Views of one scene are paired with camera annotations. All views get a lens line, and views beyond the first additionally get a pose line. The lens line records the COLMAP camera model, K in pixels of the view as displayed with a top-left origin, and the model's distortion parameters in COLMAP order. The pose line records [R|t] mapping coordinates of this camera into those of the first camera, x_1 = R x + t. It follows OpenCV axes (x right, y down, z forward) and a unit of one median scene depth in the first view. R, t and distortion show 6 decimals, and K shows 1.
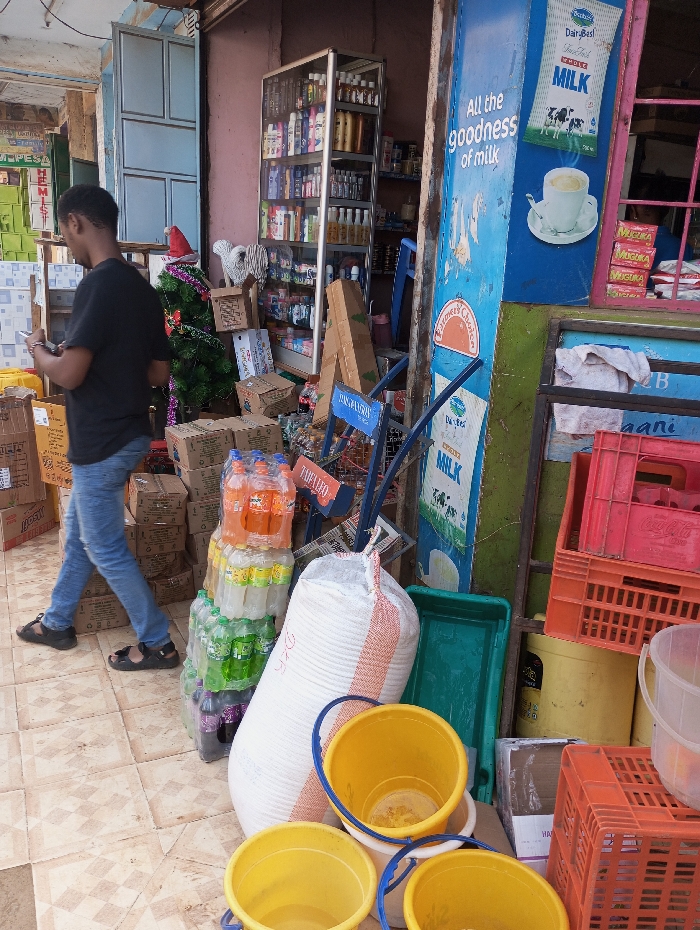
lens RADIAL K [[765.7, 0, 351.2], [0, 765.7, 465.9], [0, 0, 1]] dist [0.050895, -0.075738]
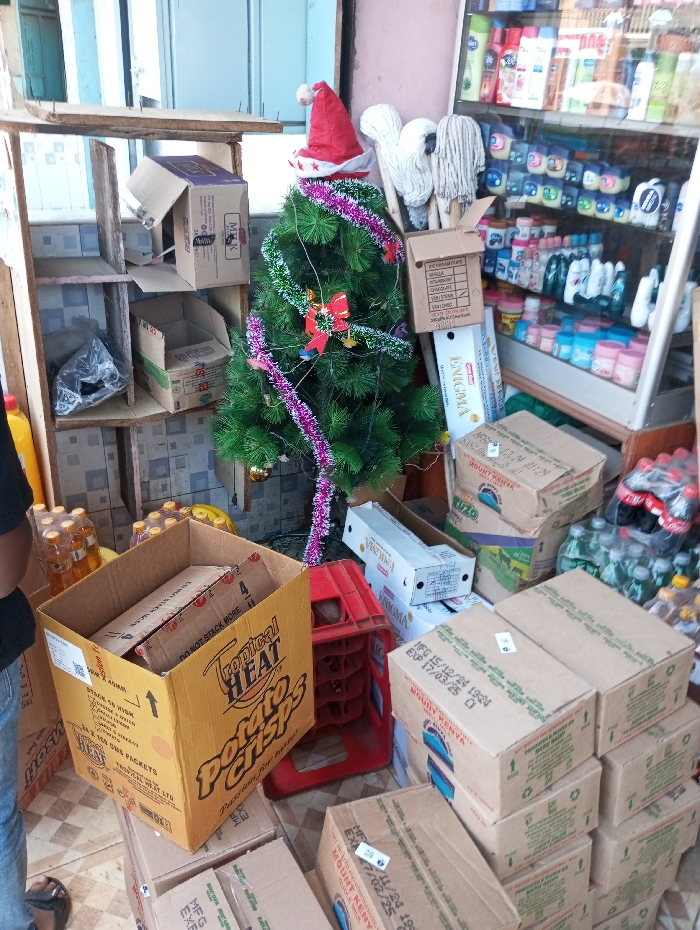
lens RADIAL K [[765.7, 0, 347.6], [0, 765.7, 463.8], [0, 0, 1]] dist [0.050895, -0.075738]
pose [[0.999049, -0.025315, 0.035495, -0.227850], [0.018043, 0.981236, 0.191965, -0.181959], [-0.039688, -0.191142, 0.980760, 0.530591]]
